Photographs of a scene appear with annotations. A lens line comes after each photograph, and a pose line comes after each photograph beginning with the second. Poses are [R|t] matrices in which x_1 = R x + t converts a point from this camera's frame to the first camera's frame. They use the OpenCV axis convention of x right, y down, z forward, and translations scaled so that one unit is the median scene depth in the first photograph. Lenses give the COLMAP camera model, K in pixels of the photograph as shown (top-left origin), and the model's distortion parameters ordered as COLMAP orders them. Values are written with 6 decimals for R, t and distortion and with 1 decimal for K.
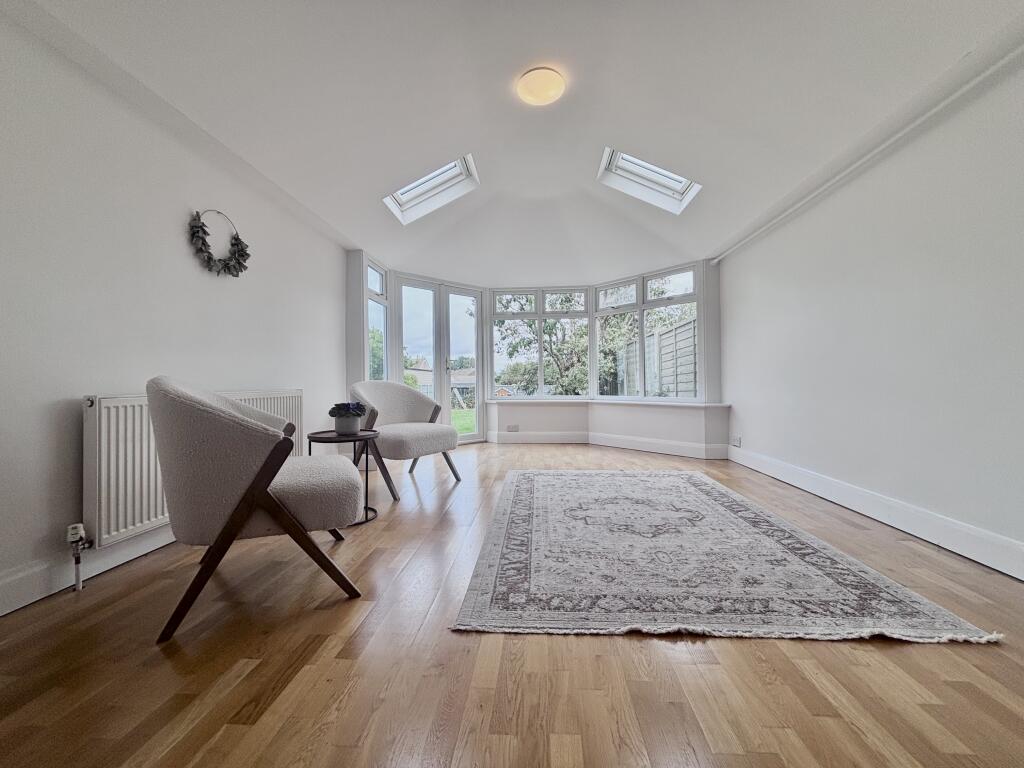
lens RADIAL K [[407.1, 0, 514.1], [0, 407.1, 378.5], [0, 0, 1]] dist [-0.018088, -0.000173]
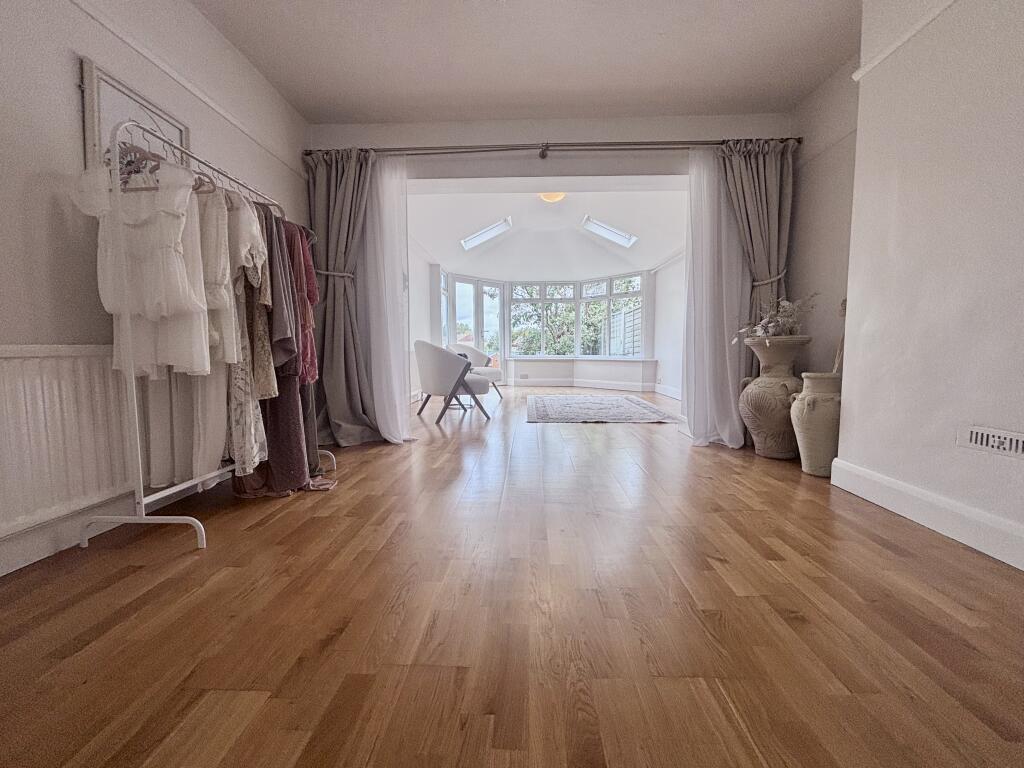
lens RADIAL K [[407.1, 0, 509.0], [0, 407.1, 388.4], [0, 0, 1]] dist [-0.018088, -0.000173]
pose [[0.999860, 0.003860, 0.016301, -0.083234], [-0.005569, 0.994335, 0.106146, 0.006337], [-0.015799, -0.106222, 0.994217, -0.509648]]
